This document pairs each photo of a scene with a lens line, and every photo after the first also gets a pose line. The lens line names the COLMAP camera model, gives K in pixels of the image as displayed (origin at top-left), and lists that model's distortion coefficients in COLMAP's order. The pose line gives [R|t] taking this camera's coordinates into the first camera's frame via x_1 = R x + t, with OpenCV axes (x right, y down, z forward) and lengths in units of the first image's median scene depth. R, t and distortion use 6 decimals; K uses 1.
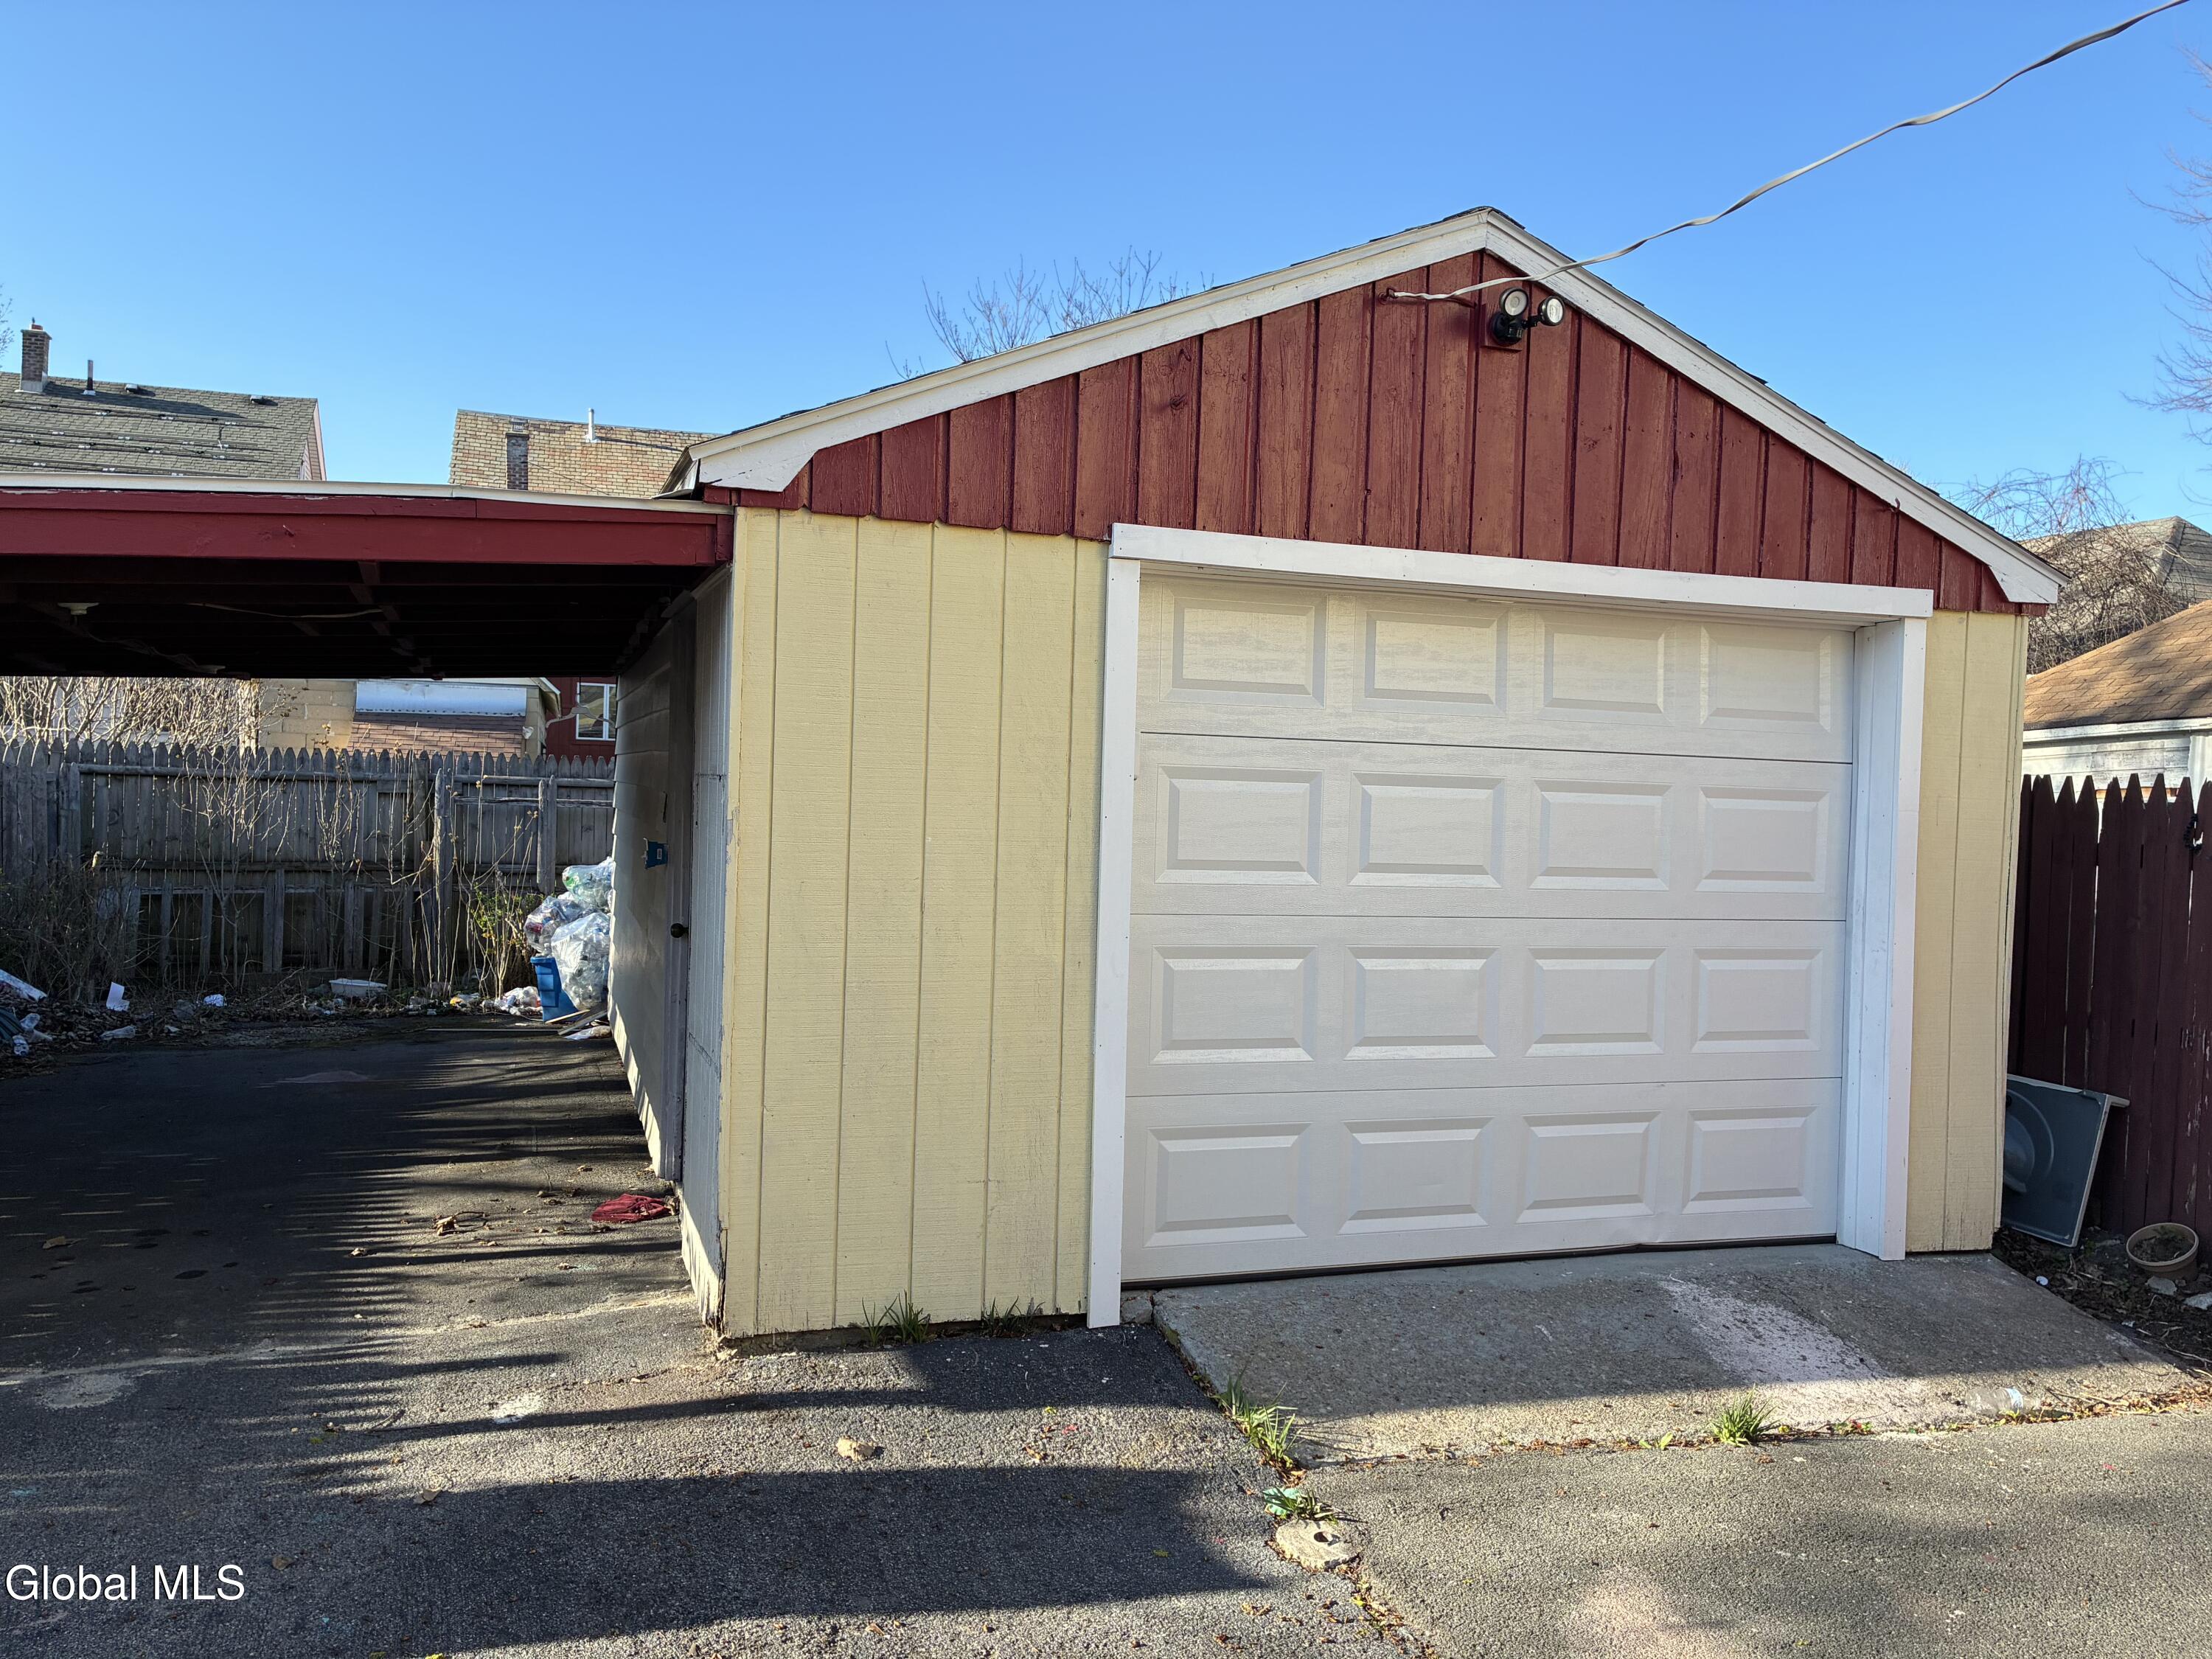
lens RADIAL K [[1659.5, 0, 1078.9], [0, 1659.5, 832.0], [0, 0, 1]] dist [0.062275, -0.064380]
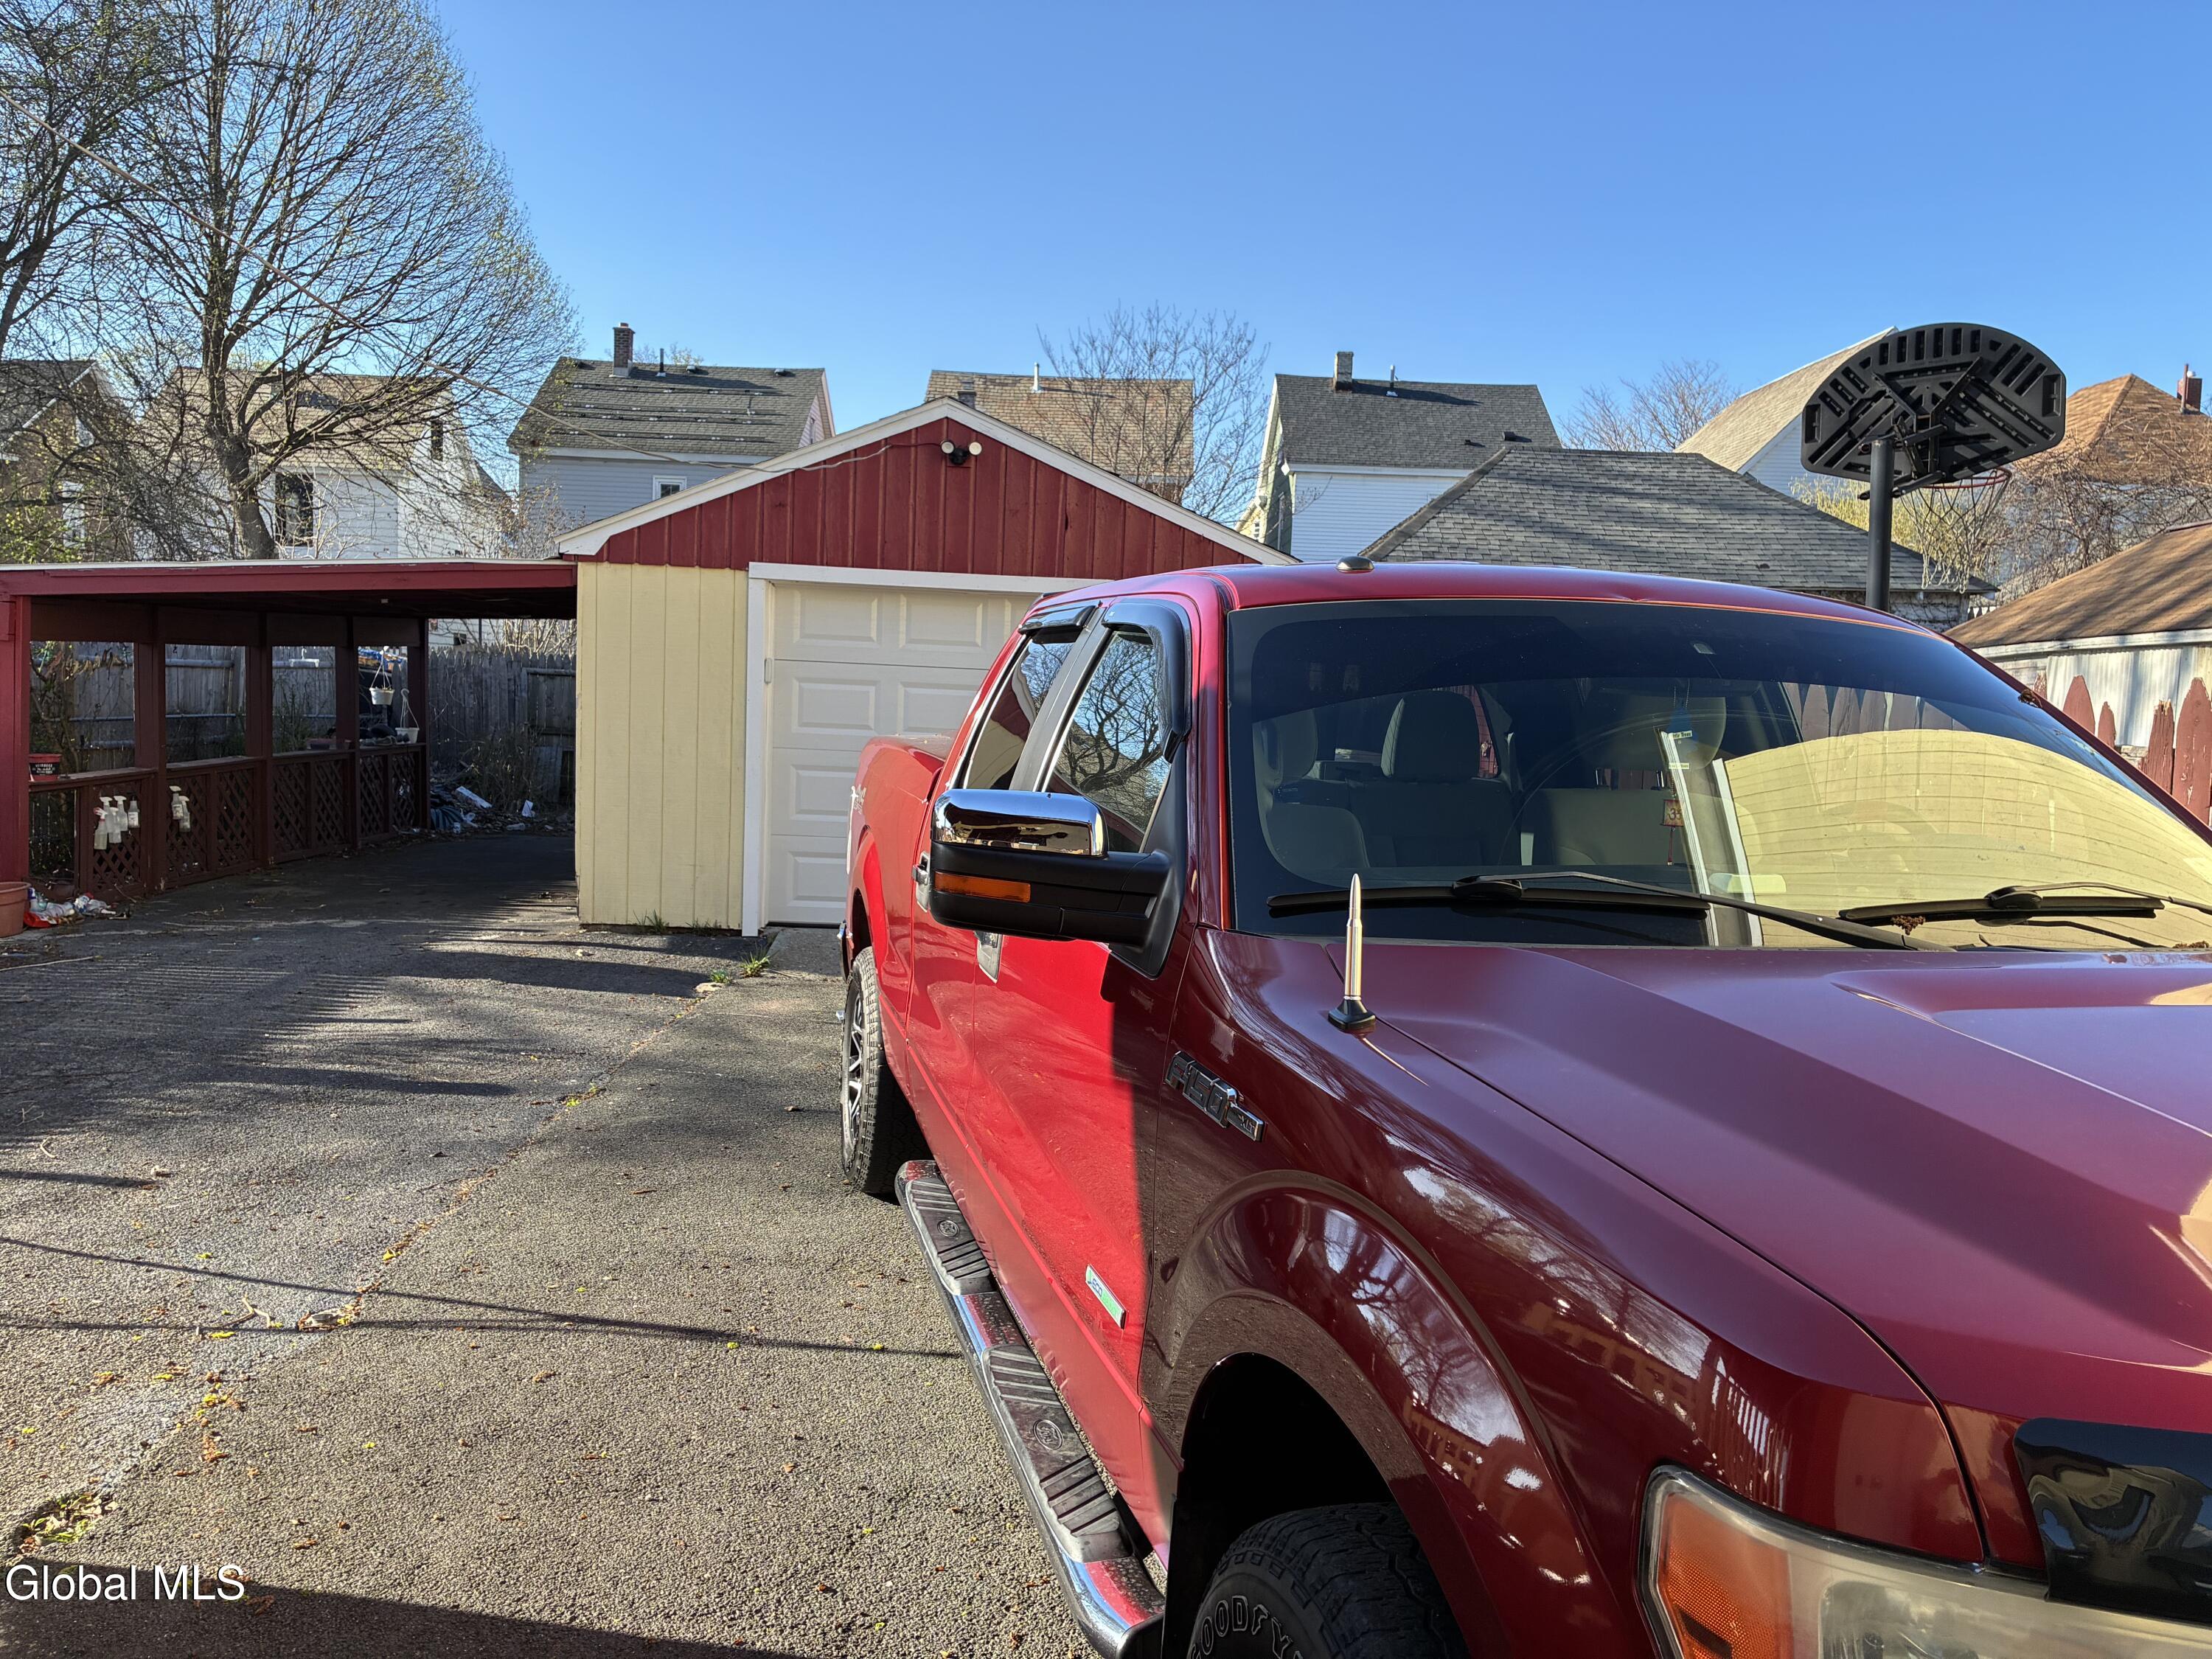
lens RADIAL K [[1657.8, 0, 1104.7], [0, 1657.8, 823.4], [0, 0, 1]] dist [0.081845, -0.073108]
pose [[0.948318, 0.035750, -0.315301, 0.633772], [-0.019105, 0.998263, 0.055727, 0.011640], [0.316745, -0.046823, 0.947354, -0.502431]]
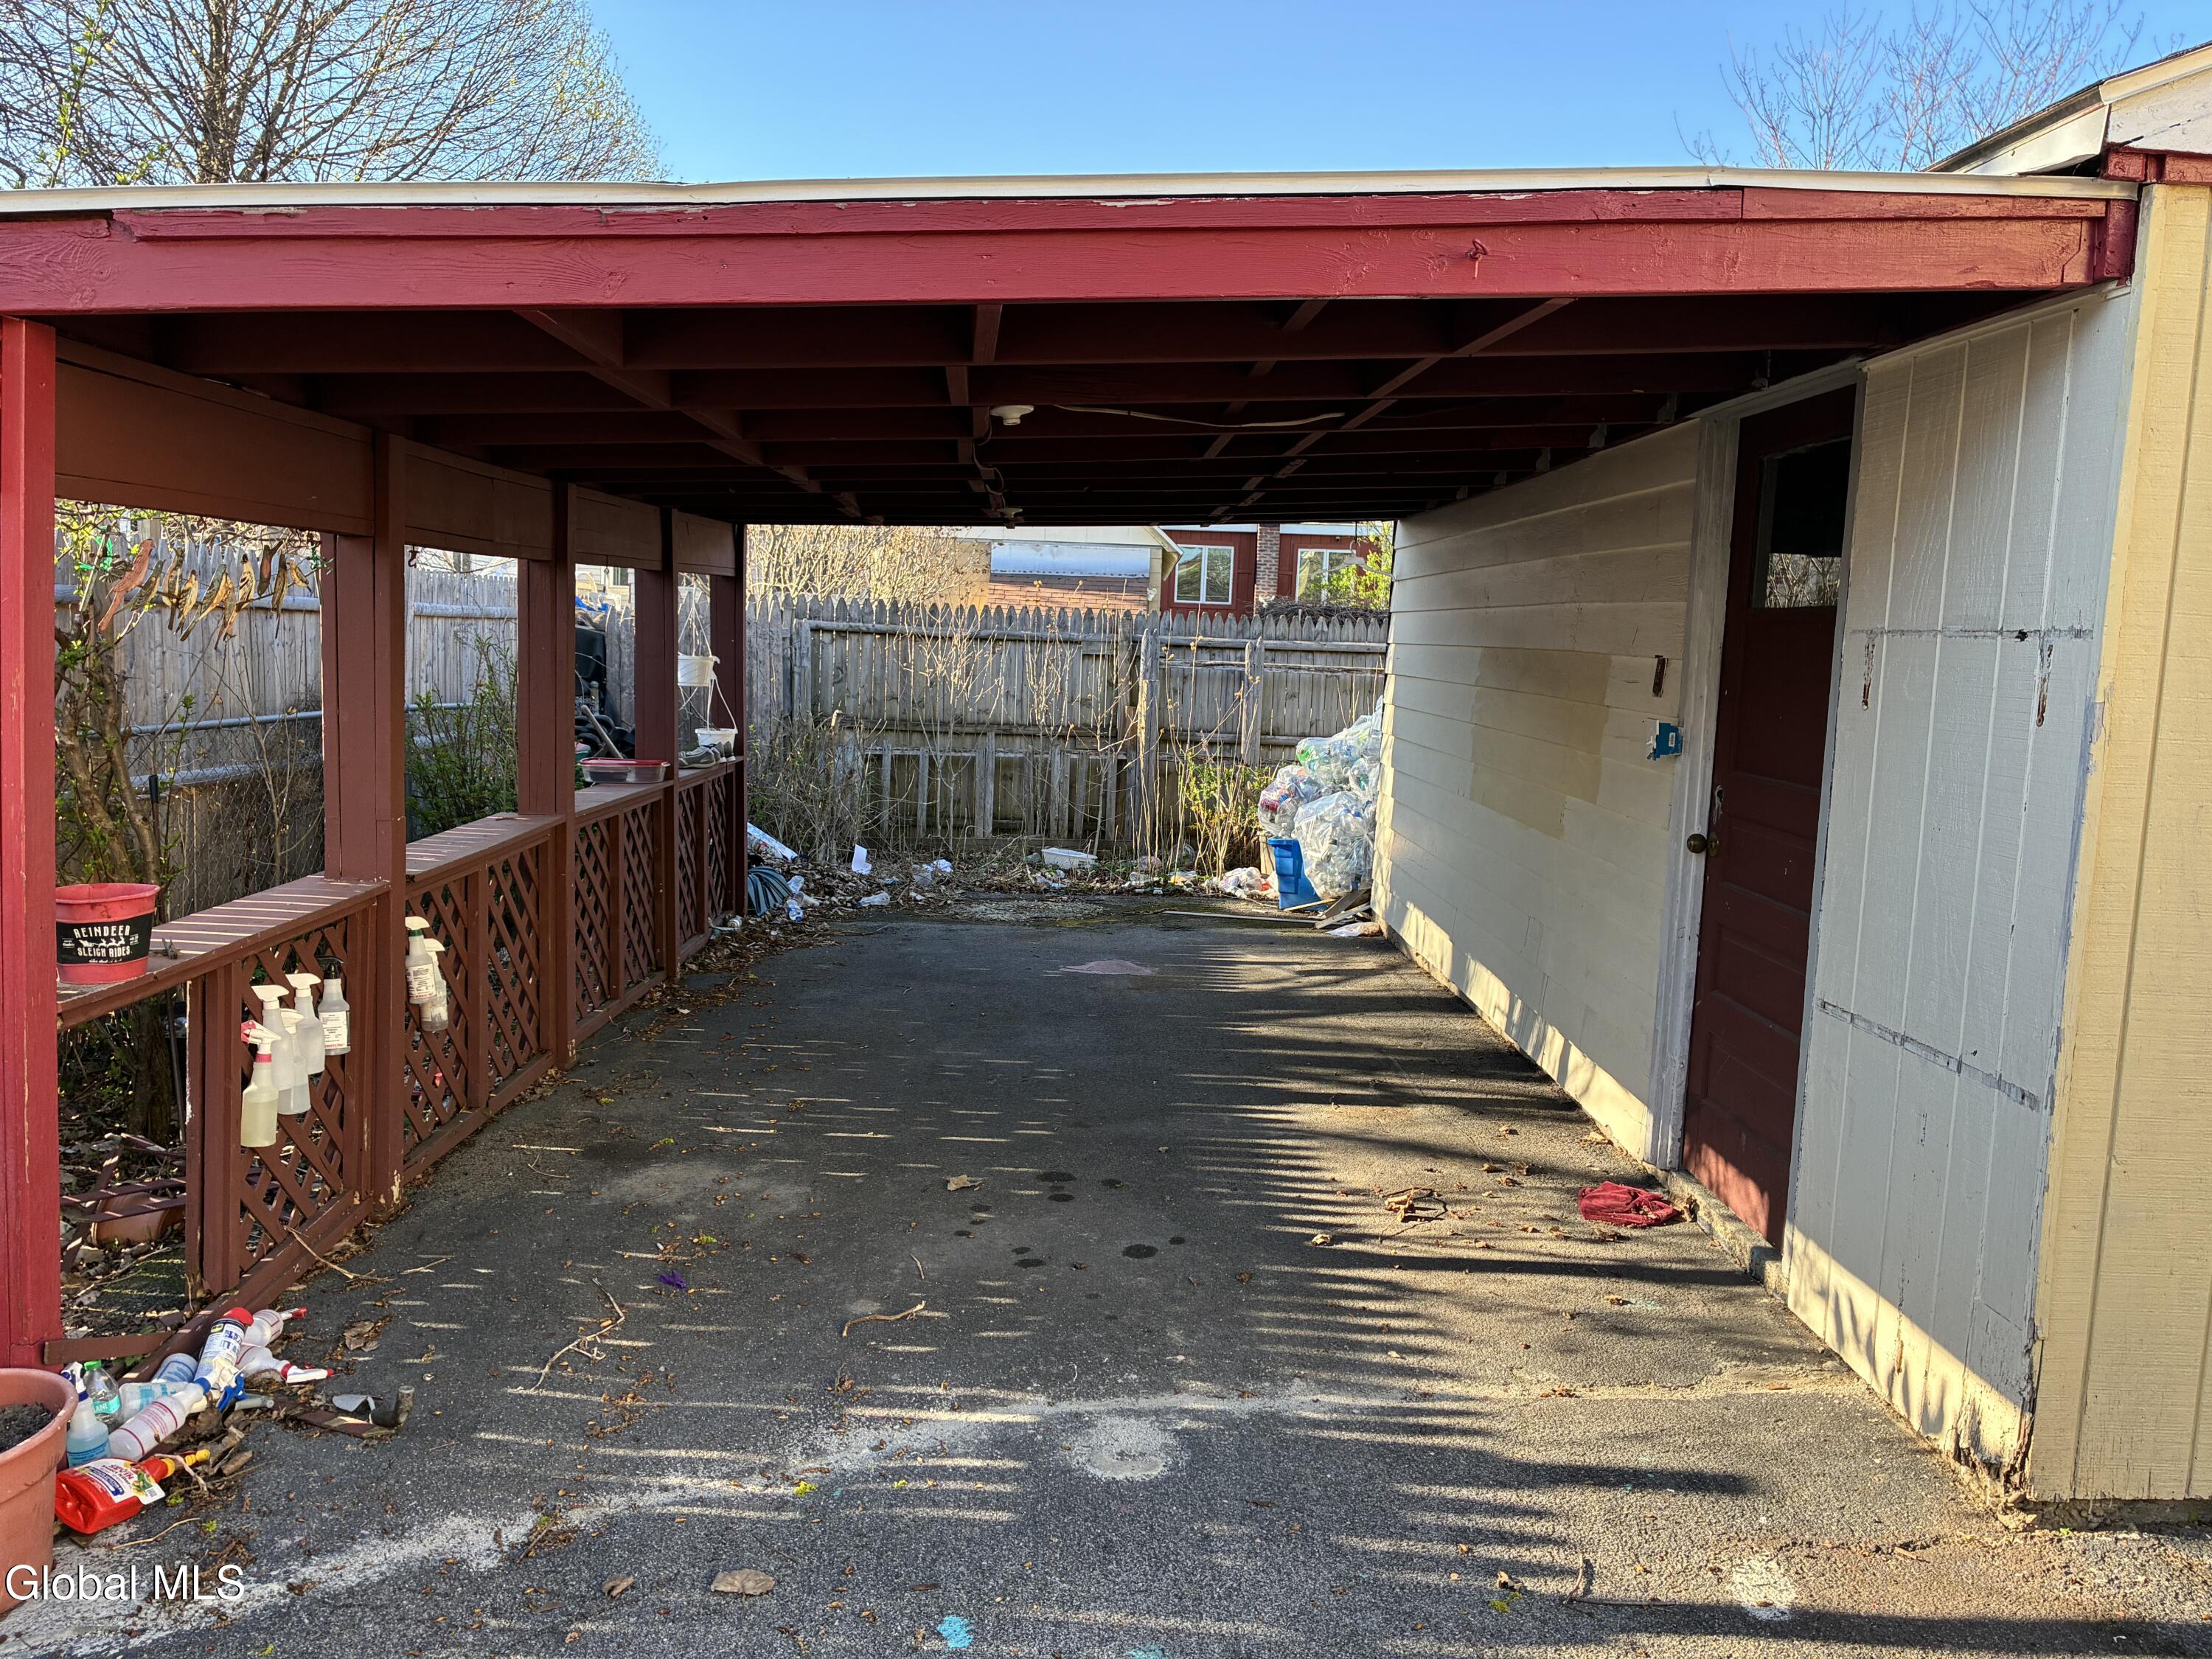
lens RADIAL K [[1648.8, 0, 1138.5], [0, 1648.8, 823.2], [0, 0, 1]] dist [0.068020, -0.079734]
pose [[0.961628, 0.040910, -0.271291, -0.199825], [-0.020341, 0.996730, 0.078201, -0.002277], [0.273603, -0.069682, 0.959315, 0.157282]]
